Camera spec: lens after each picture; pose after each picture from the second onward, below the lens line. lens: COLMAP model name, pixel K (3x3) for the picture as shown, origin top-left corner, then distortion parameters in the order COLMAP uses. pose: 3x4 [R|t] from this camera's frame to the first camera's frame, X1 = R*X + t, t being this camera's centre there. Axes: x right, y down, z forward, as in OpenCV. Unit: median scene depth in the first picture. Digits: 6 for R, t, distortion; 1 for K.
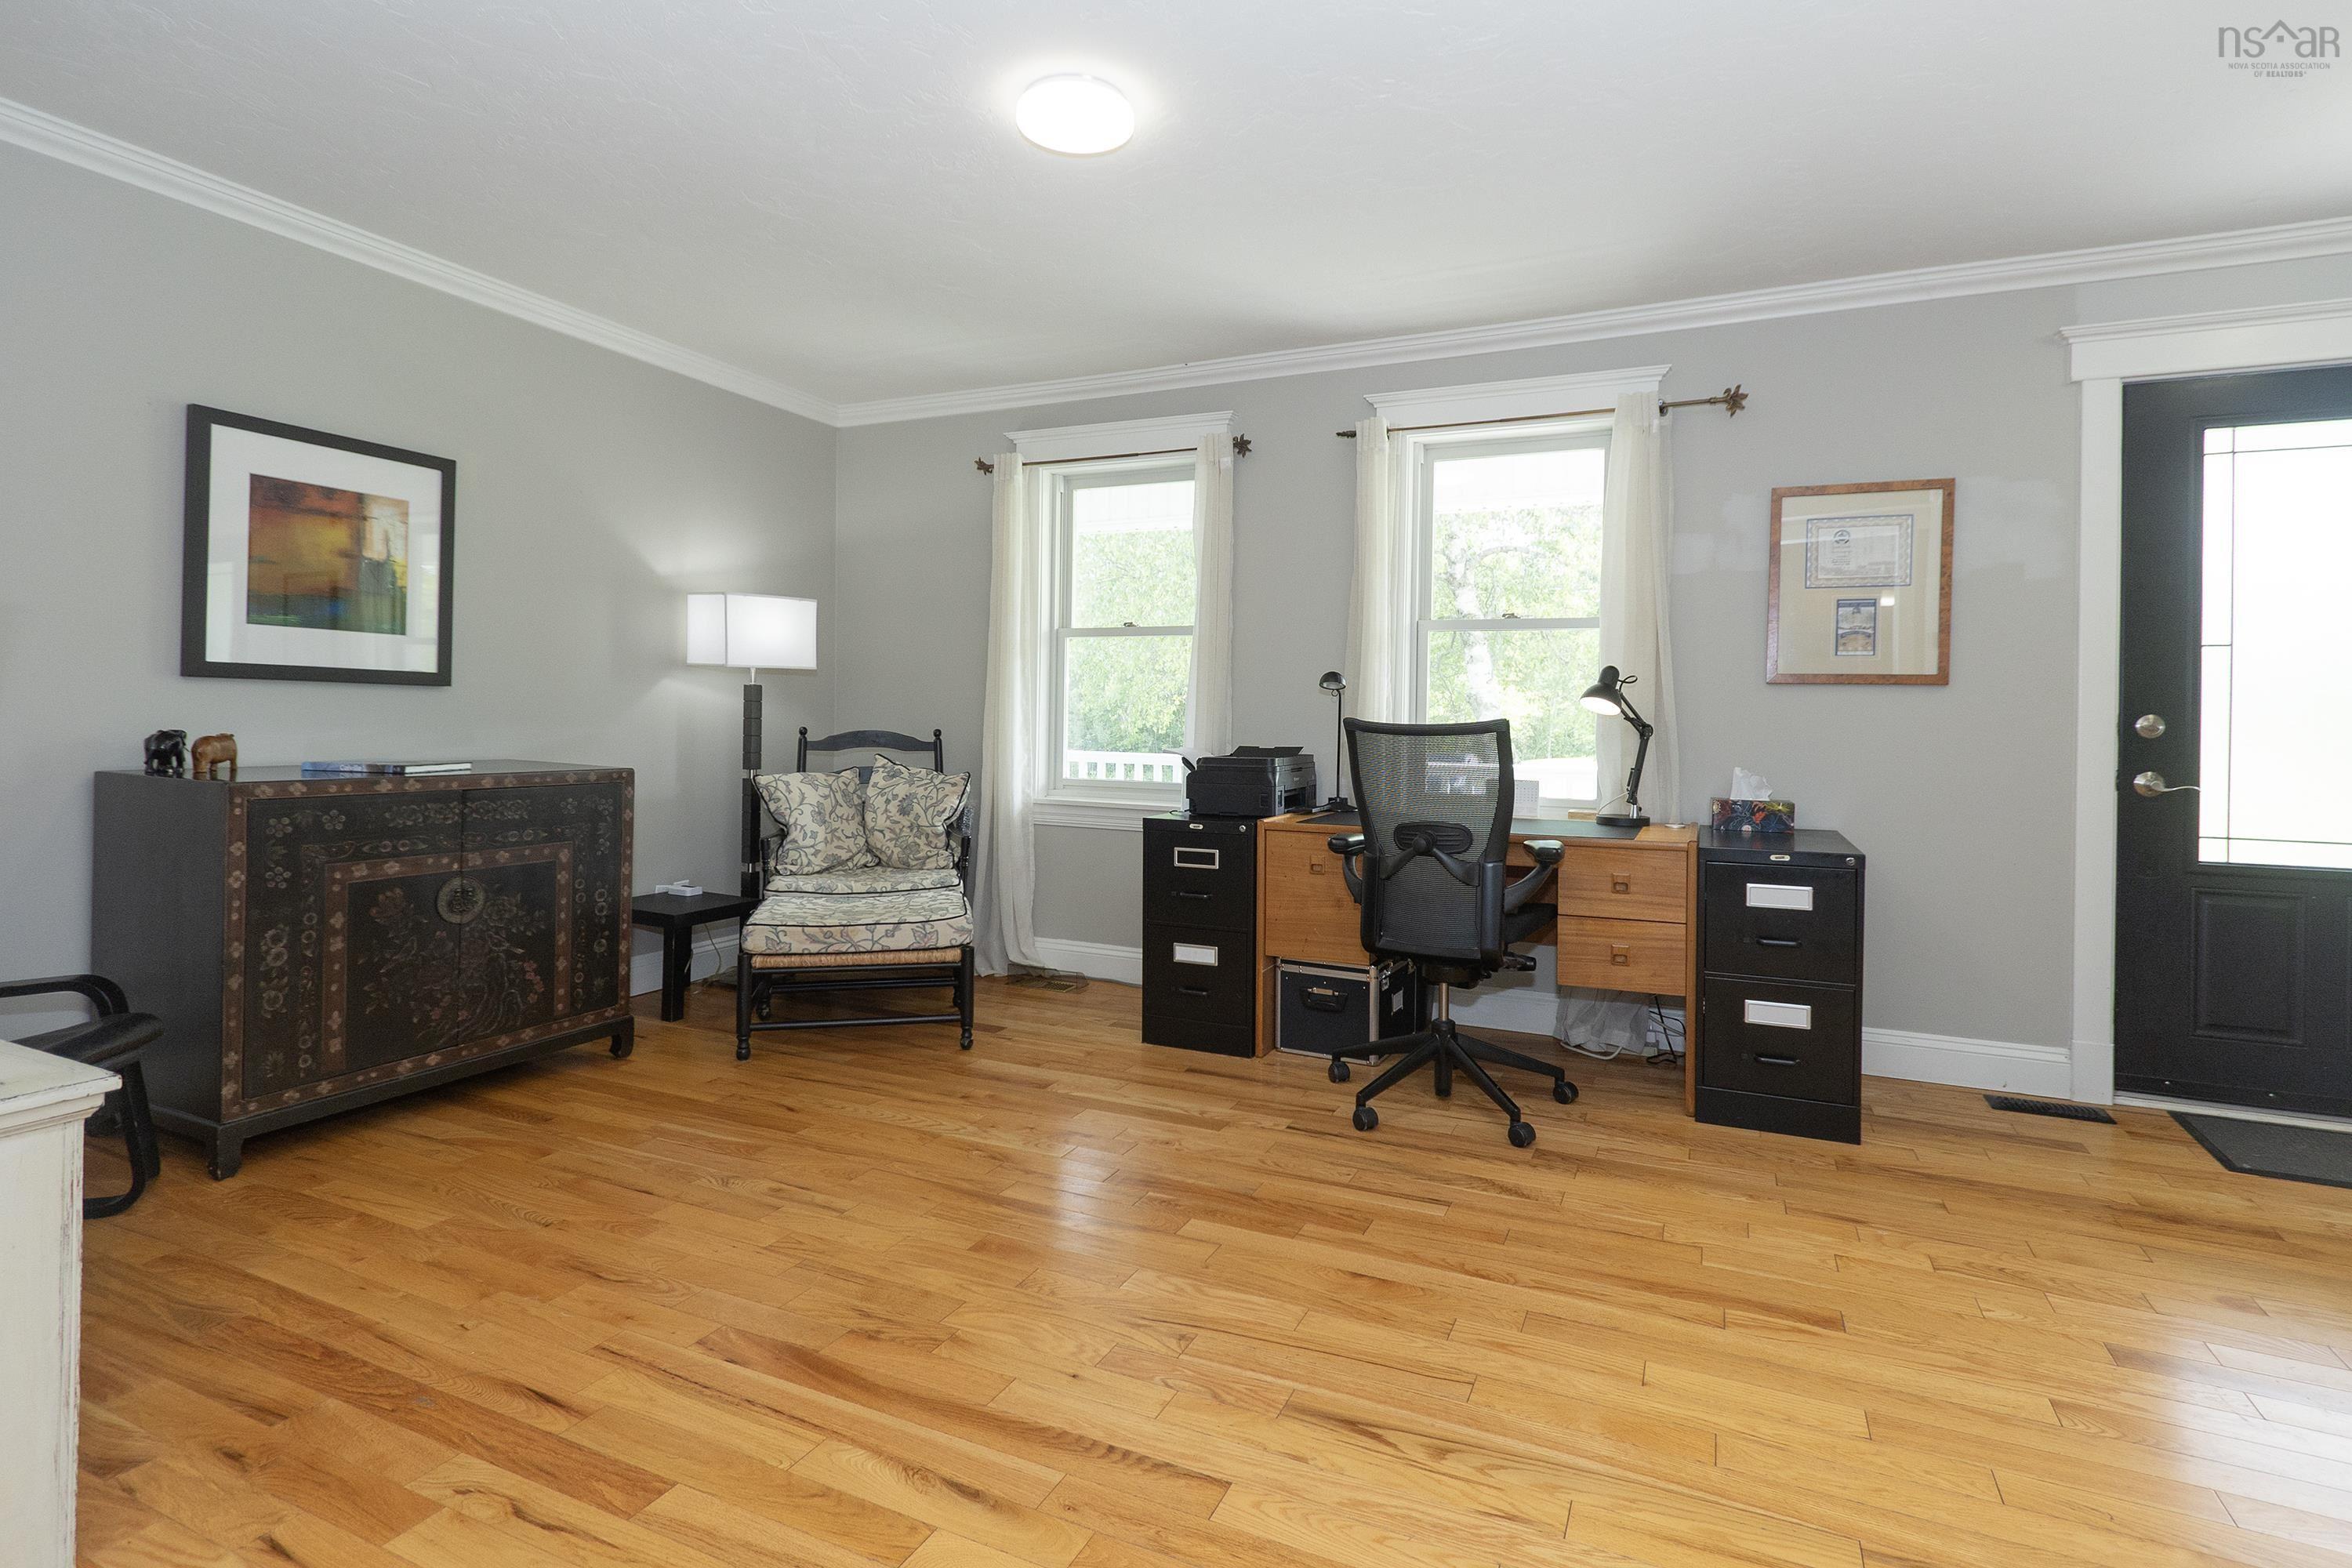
lens RADIAL K [[1145.2, 0, 1206.8], [0, 1145.2, 719.3], [0, 0, 1]] dist [0.008105, -0.003814]
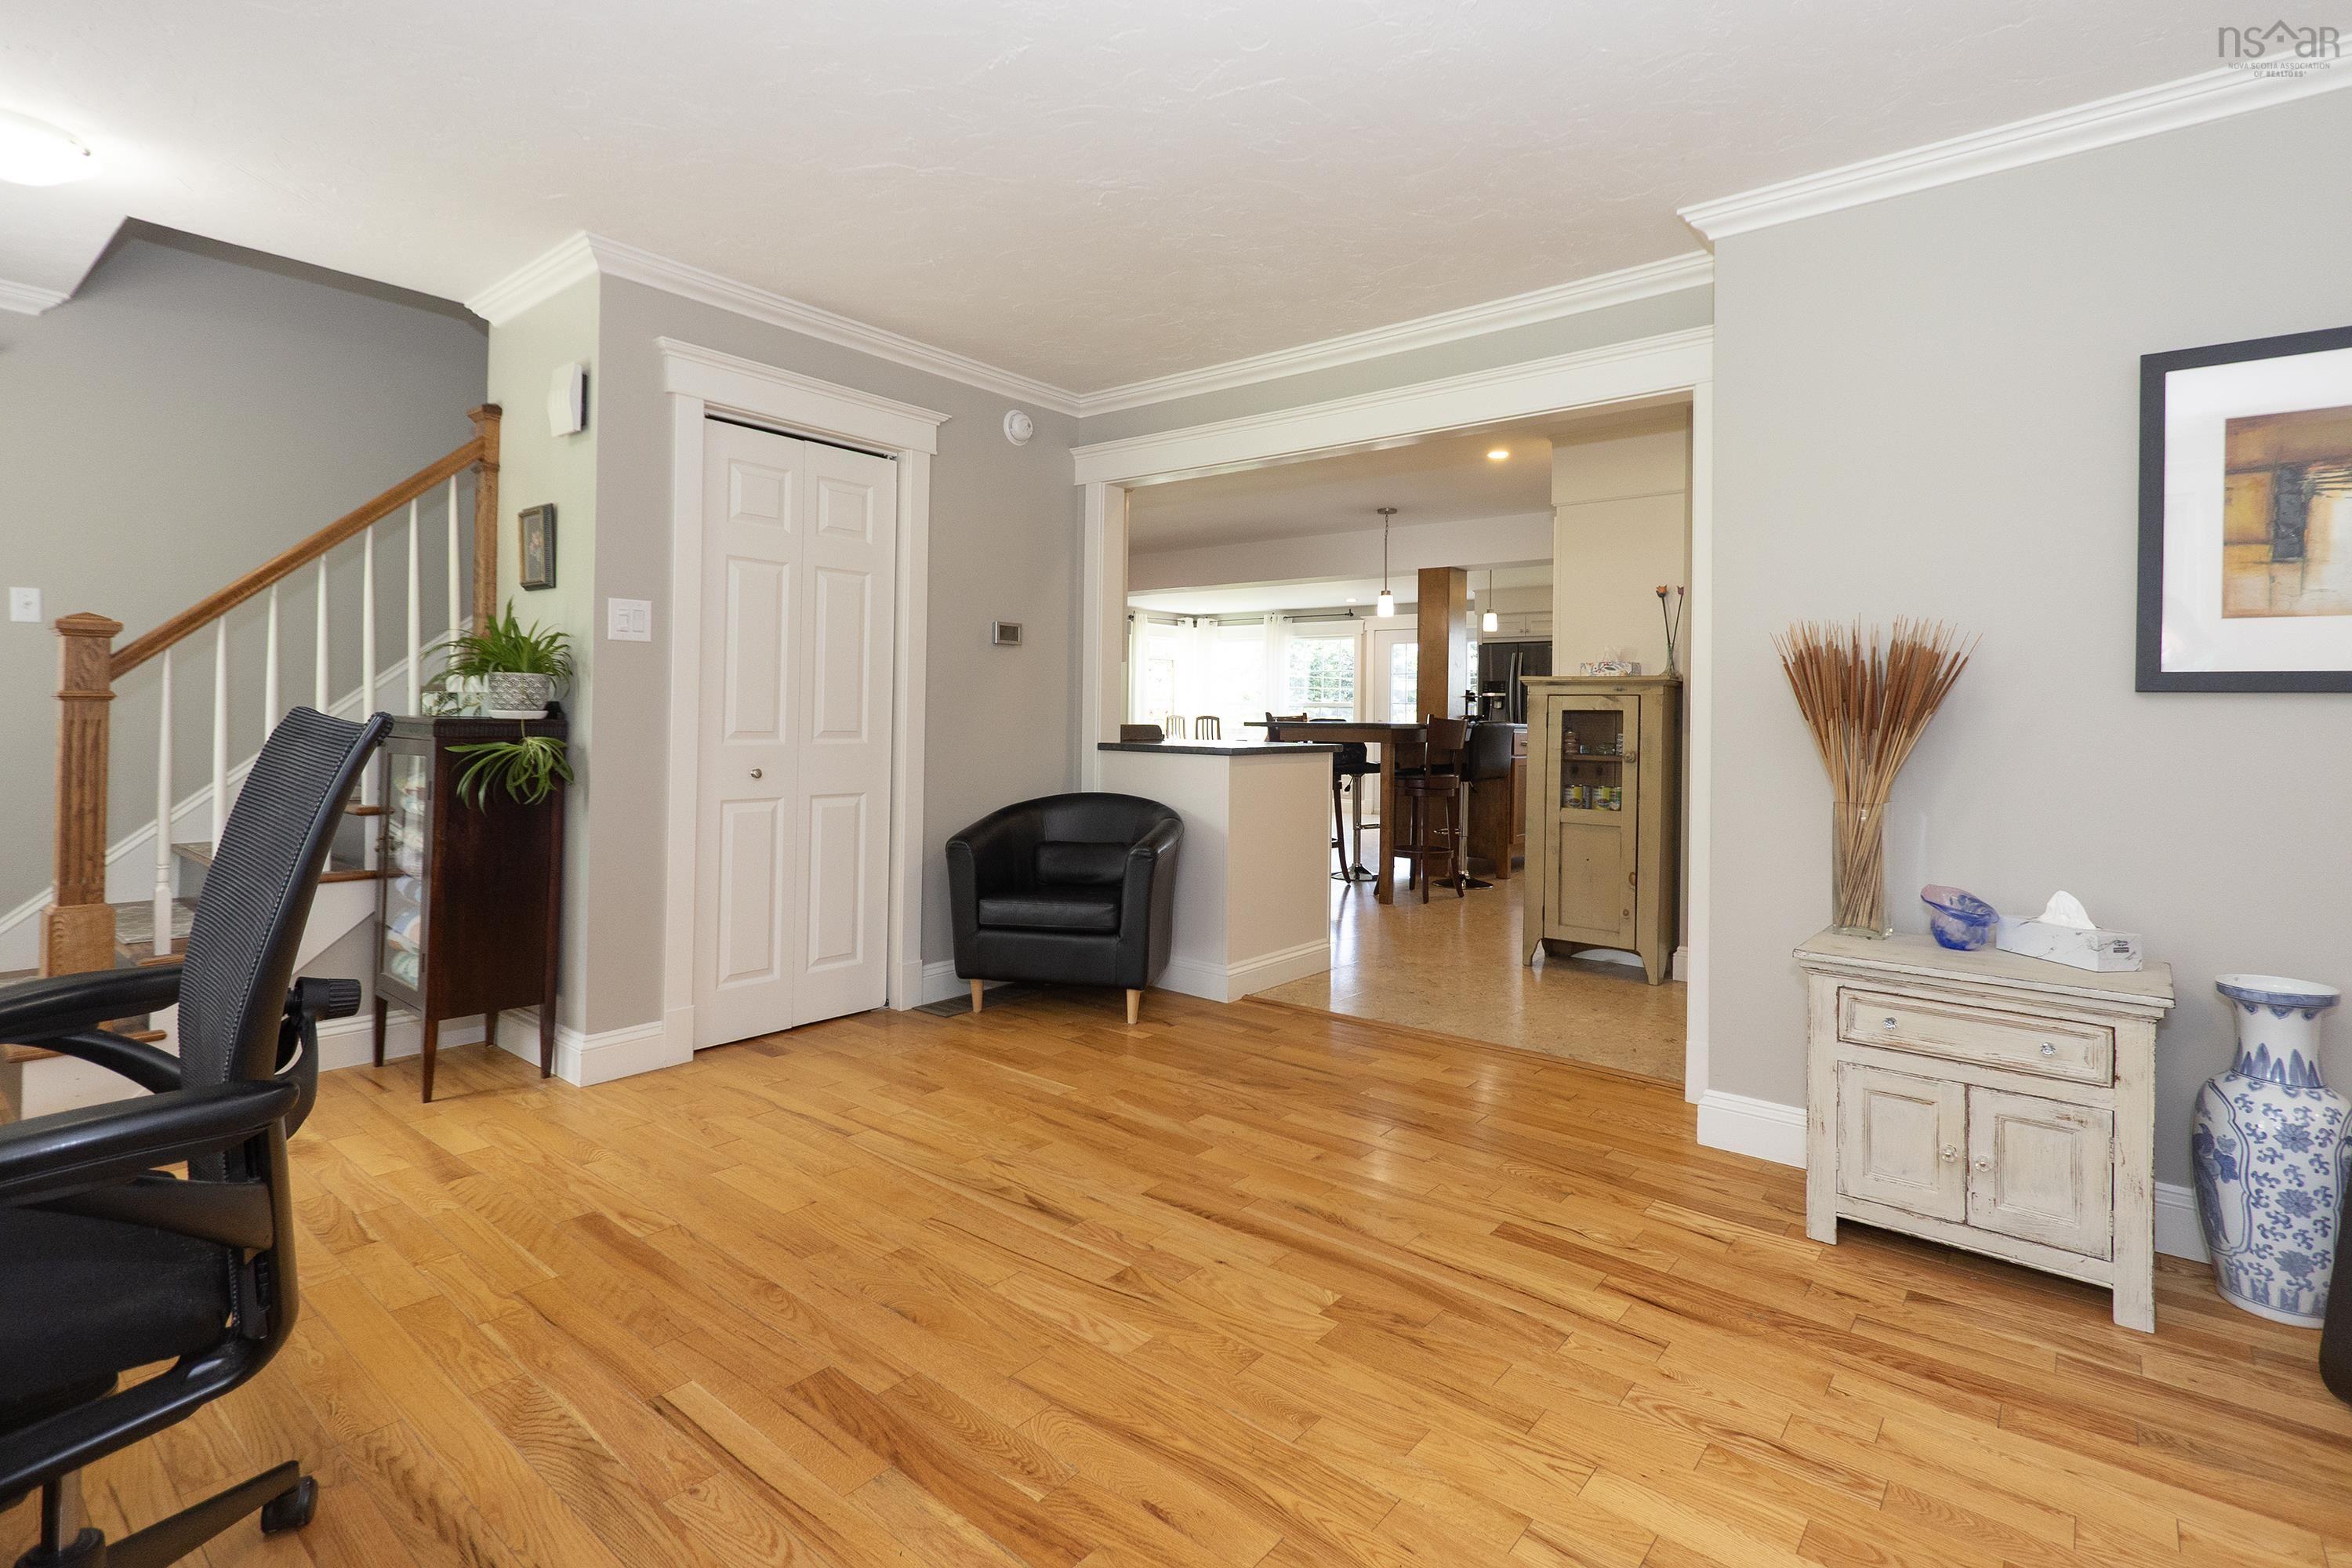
lens RADIAL K [[1111.0, 0, 1185.1], [0, 1111.0, 715.6], [0, 0, 1]] dist [0.005411, -0.002796]
pose [[-0.963161, -0.029247, 0.267330, -0.215401], [-0.029601, 0.999558, 0.002707, -0.008492], [-0.267292, -0.005306, -0.963601, 1.226842]]
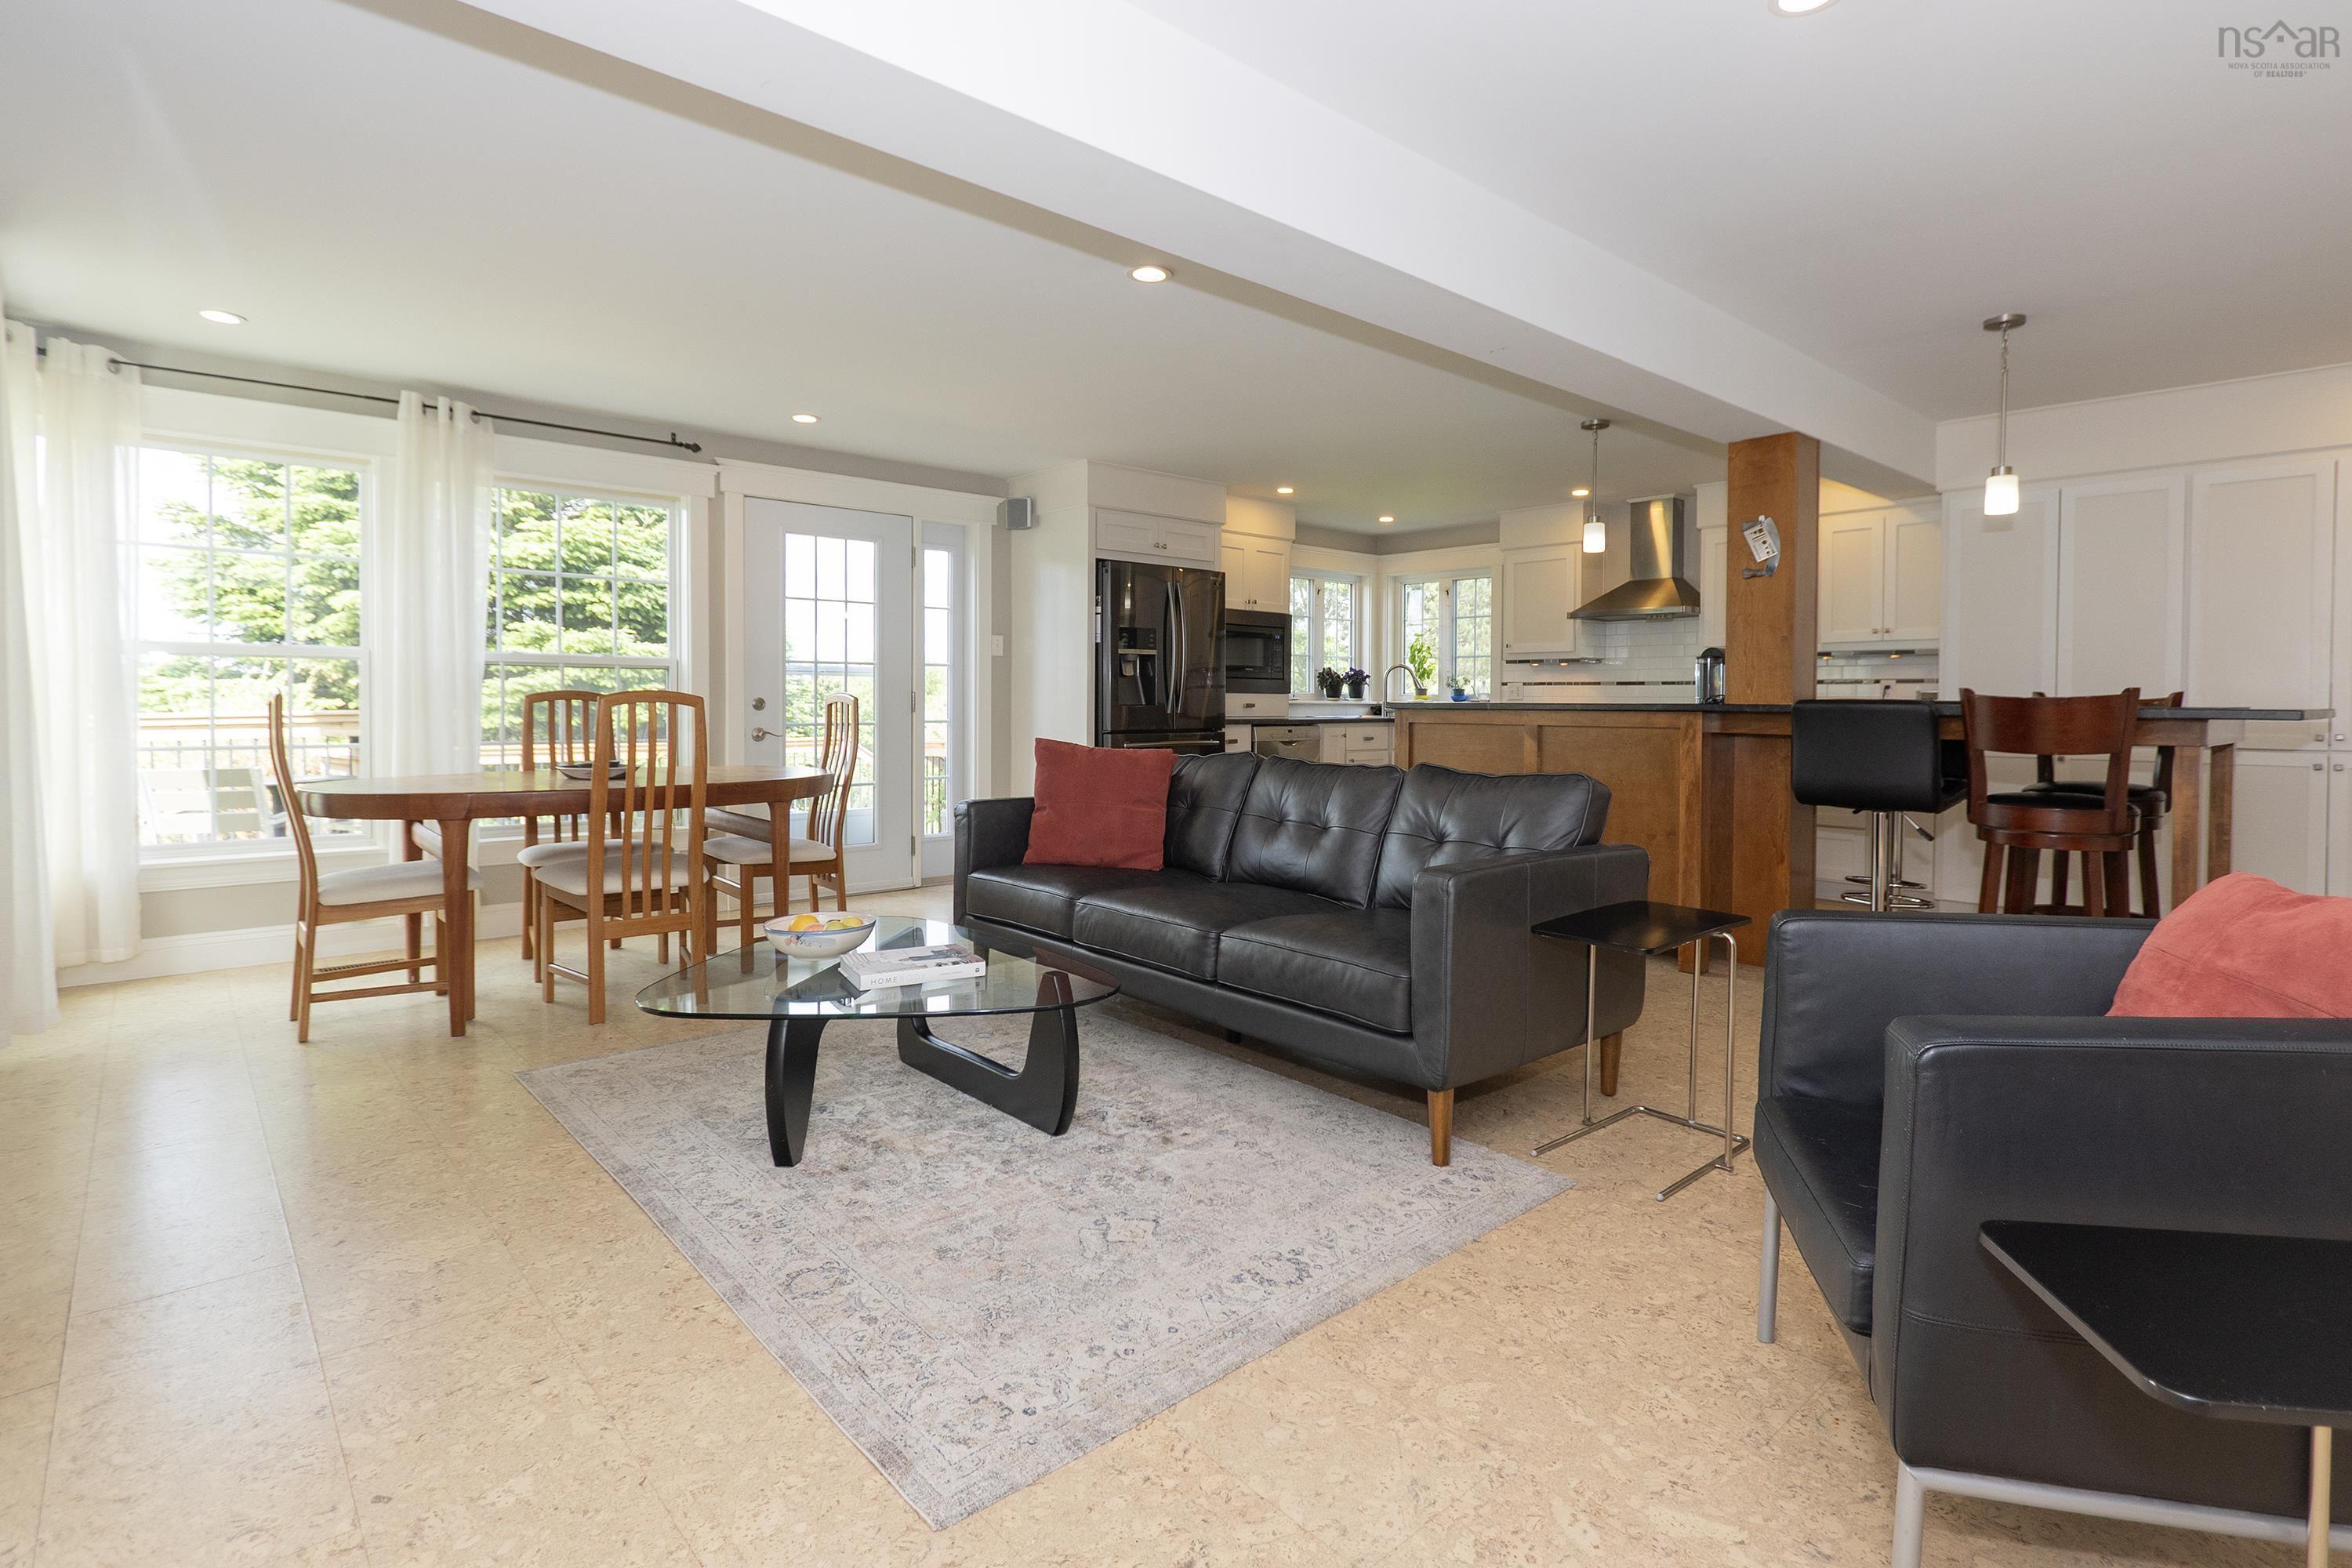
lens RADIAL K [[1145.2, 0, 1187.2], [0, 1145.2, 724.8], [0, 0, 1]] dist [0.008105, -0.003814]
pose [[-0.407667, 0.004161, -0.913121, 1.475809], [-0.008770, 0.999926, 0.008472, 0.017275], [0.913089, 0.011462, -0.407600, -1.254176]]
